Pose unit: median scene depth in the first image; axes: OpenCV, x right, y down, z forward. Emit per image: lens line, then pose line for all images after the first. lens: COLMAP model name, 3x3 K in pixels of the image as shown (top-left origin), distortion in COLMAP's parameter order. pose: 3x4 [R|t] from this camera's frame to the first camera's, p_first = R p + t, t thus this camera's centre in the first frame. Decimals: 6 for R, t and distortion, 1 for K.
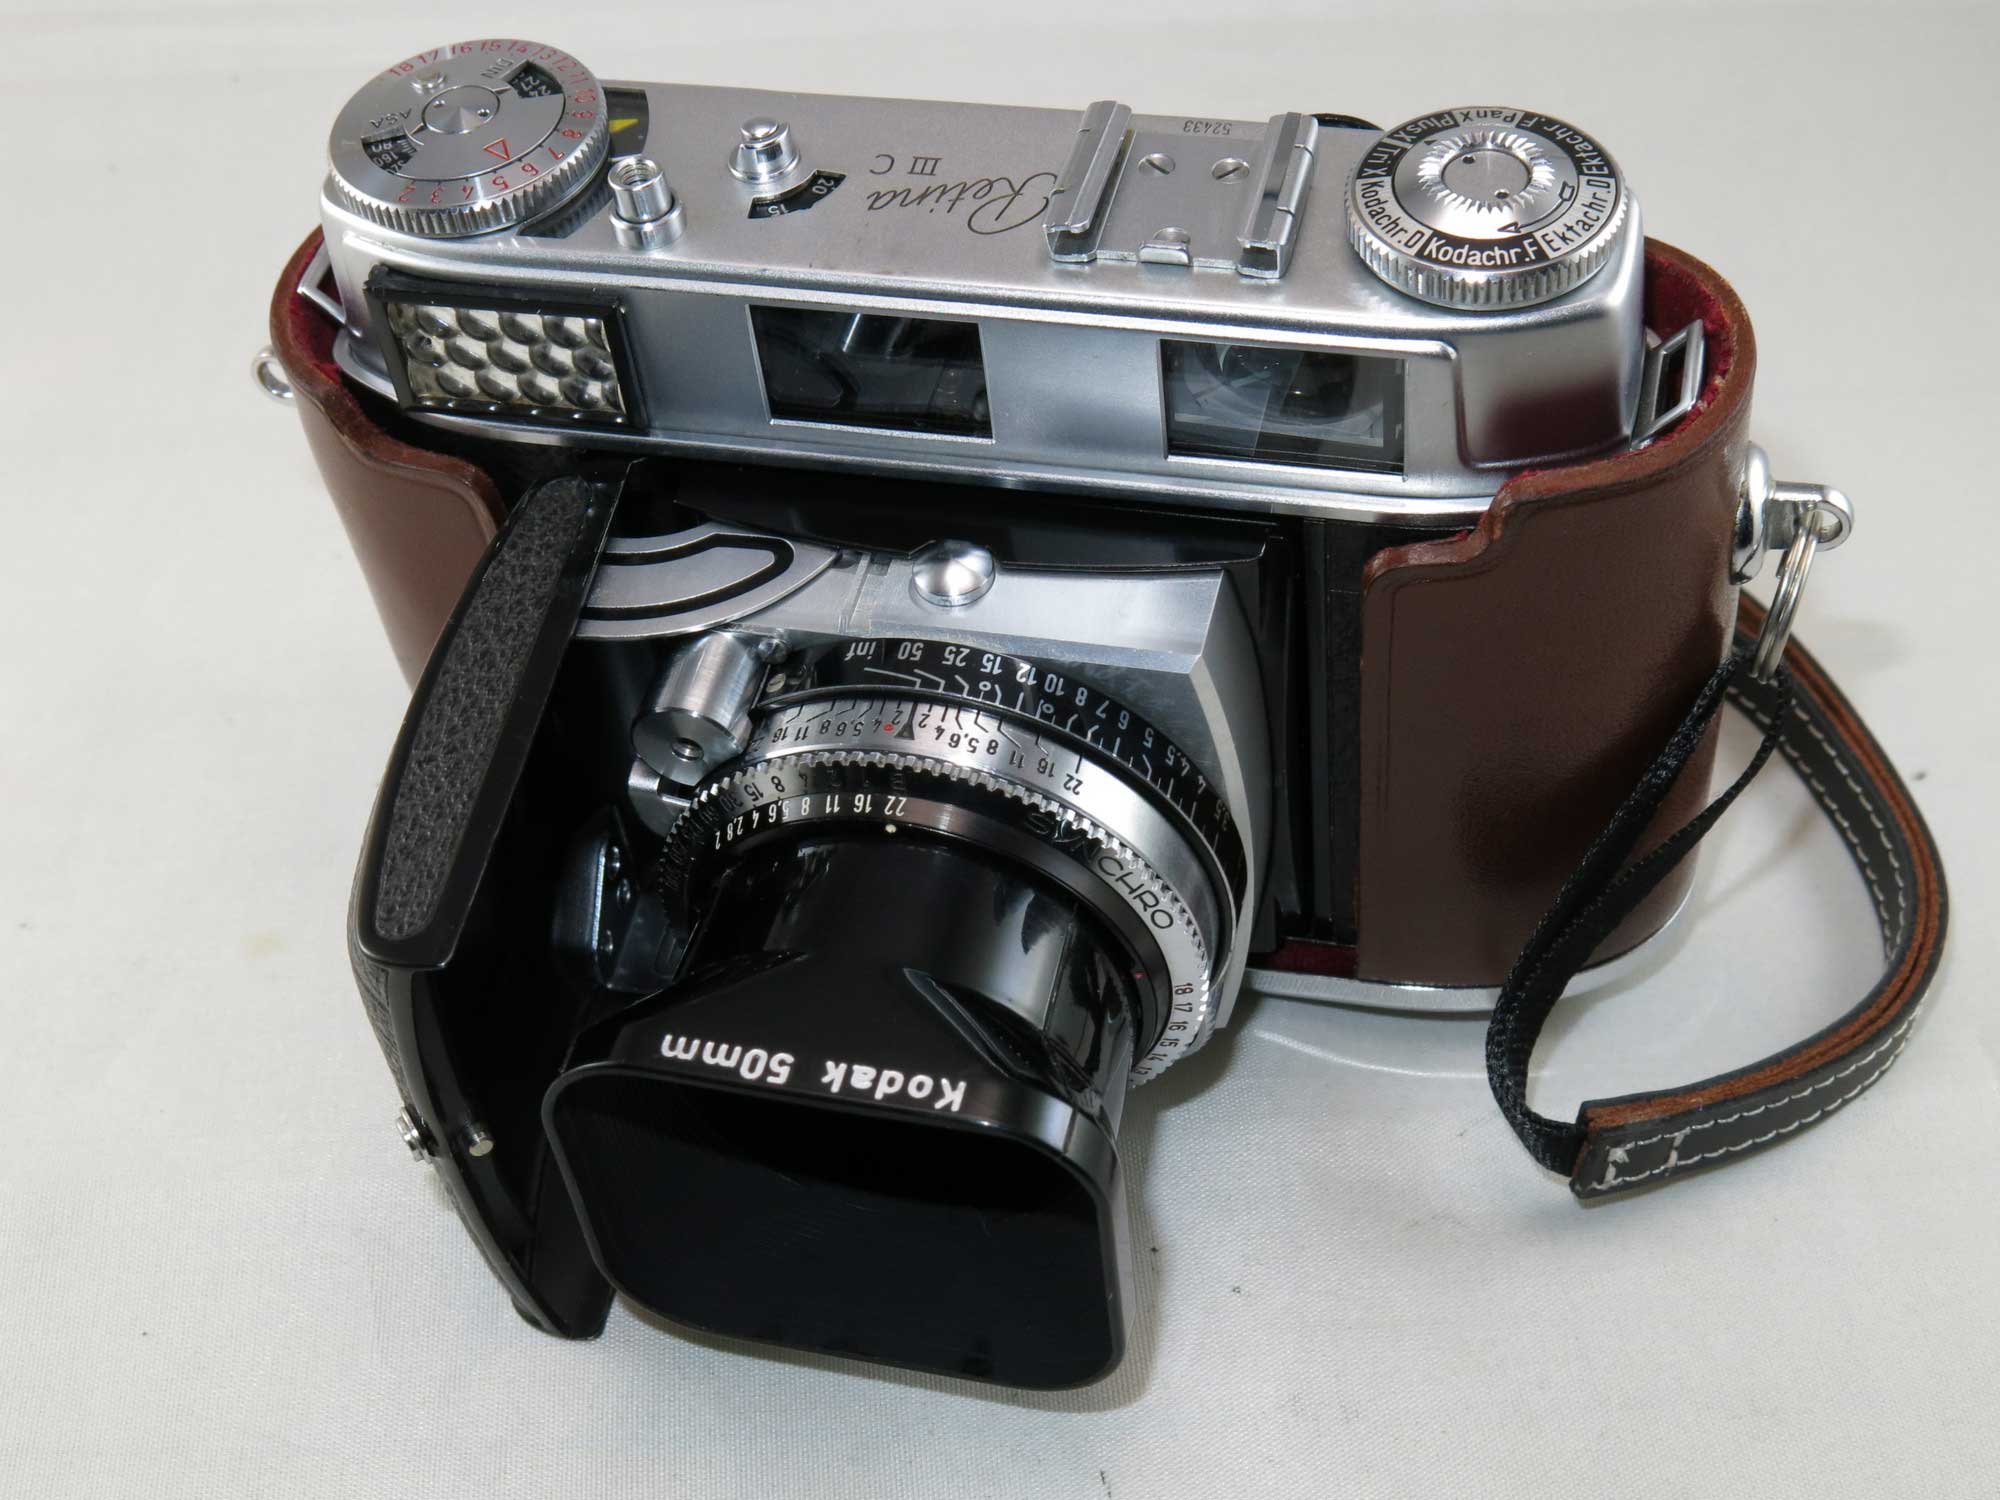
lens RADIAL K [[2837.9, 0, 996.5], [0, 2837.9, 753.1], [0, 0, 1]] dist [0.003557, -0.012040]
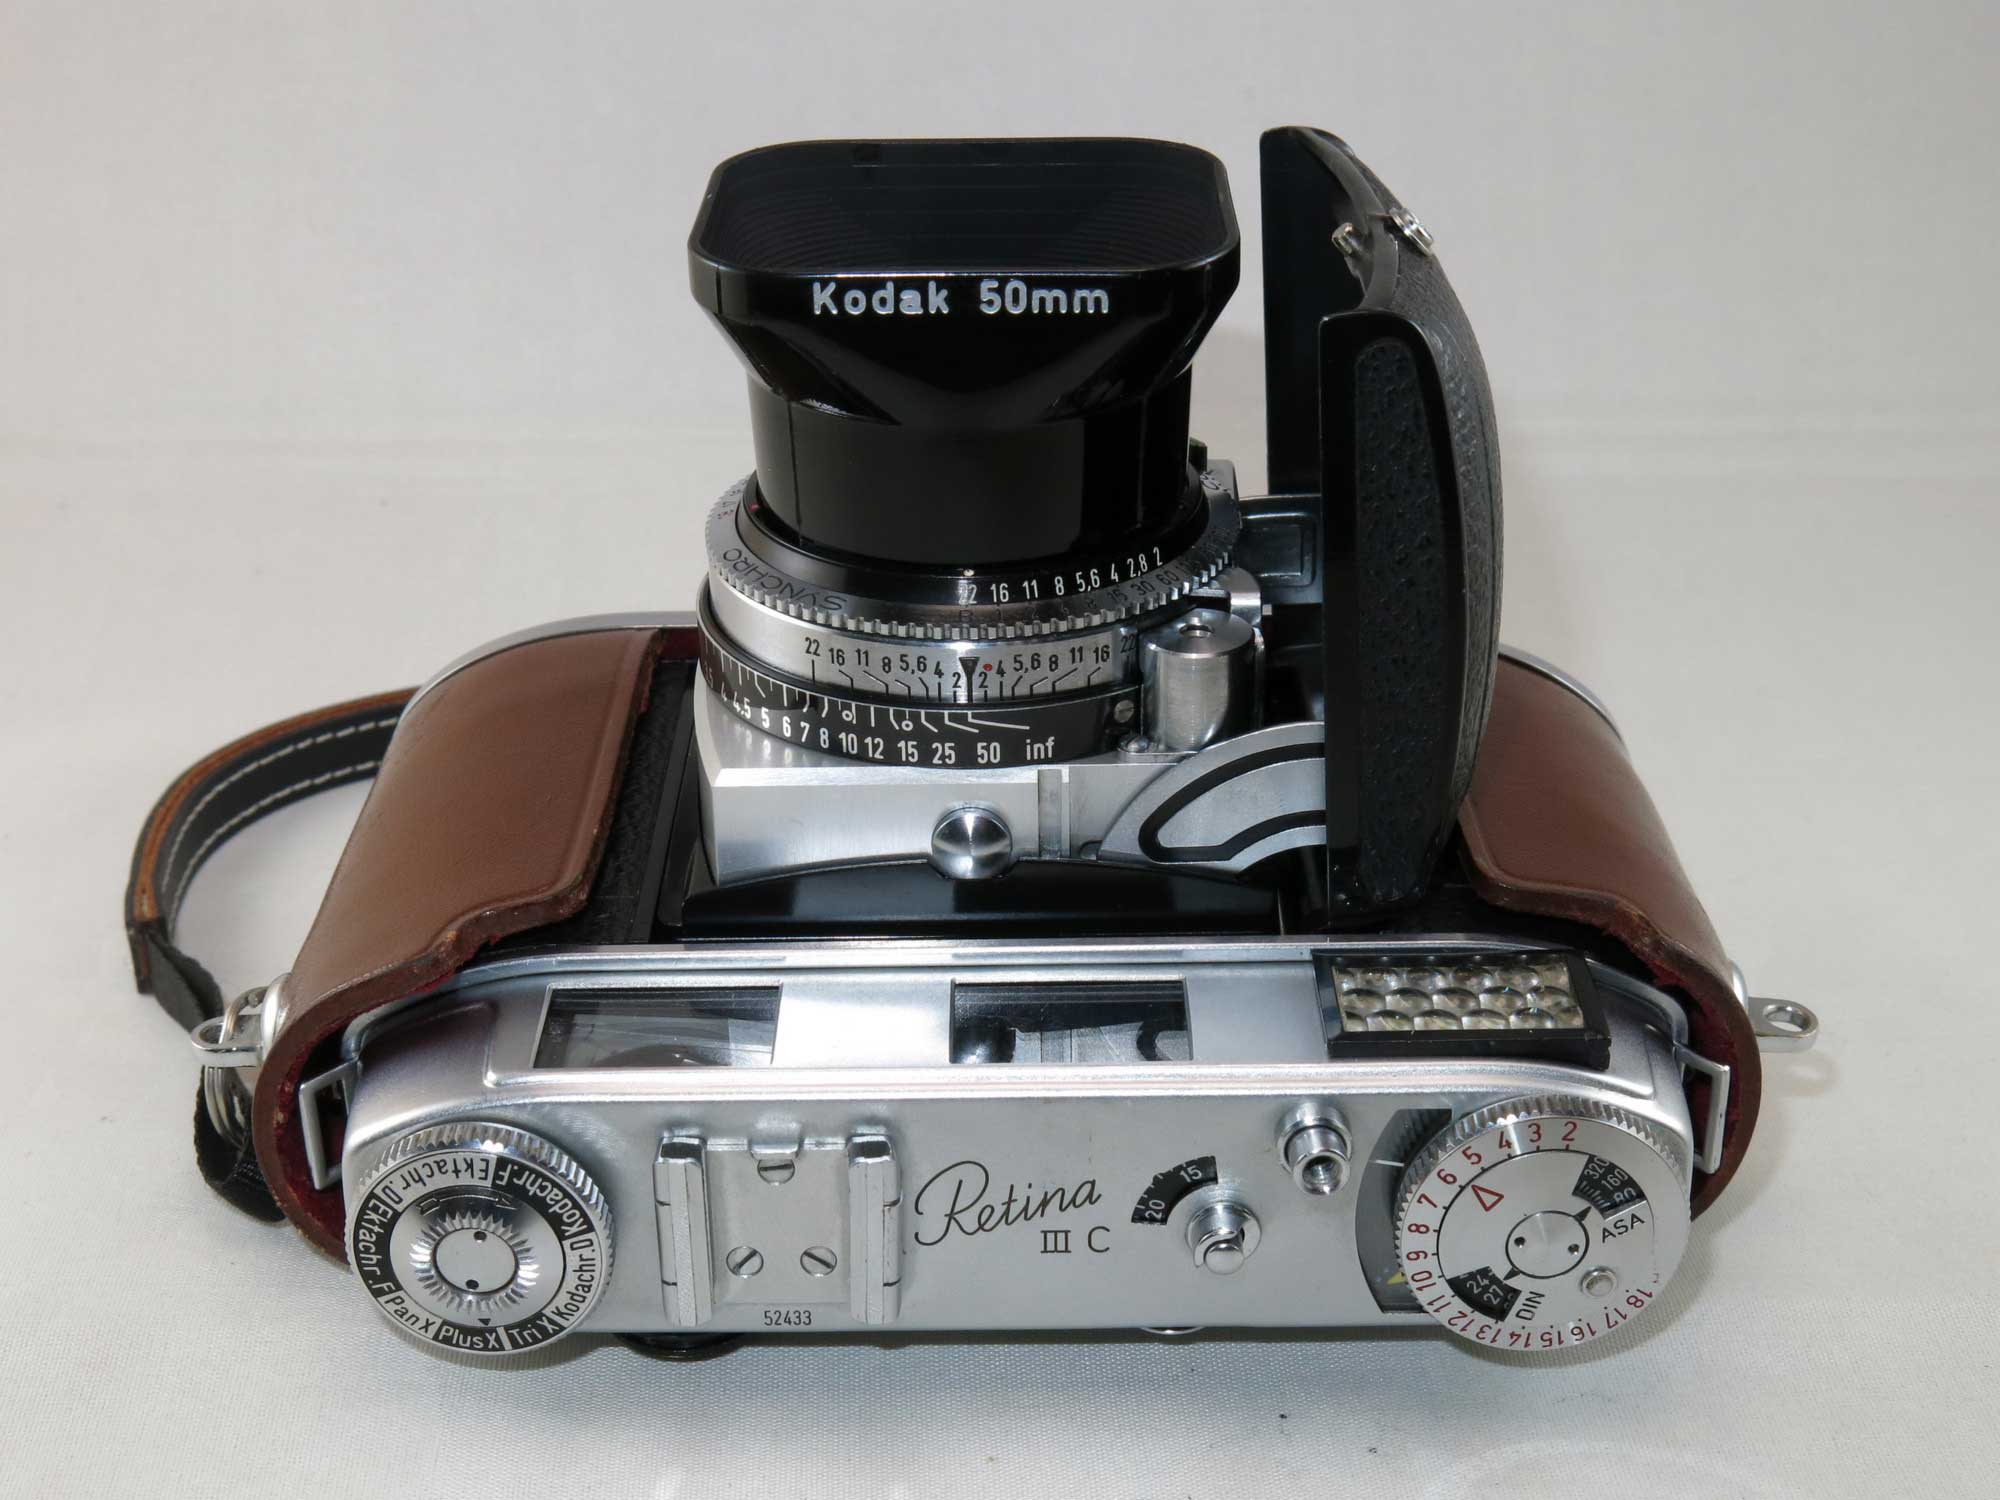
lens RADIAL K [[2837.9, 0, 996.5], [0, 2837.9, 753.1], [0, 0, 1]] dist [0.003557, -0.012040]
pose [[-0.965239, 0.173611, 0.195380, -0.237604], [-0.127577, -0.965374, 0.227544, -0.274799], [0.228119, 0.194708, 0.953966, 0.014183]]
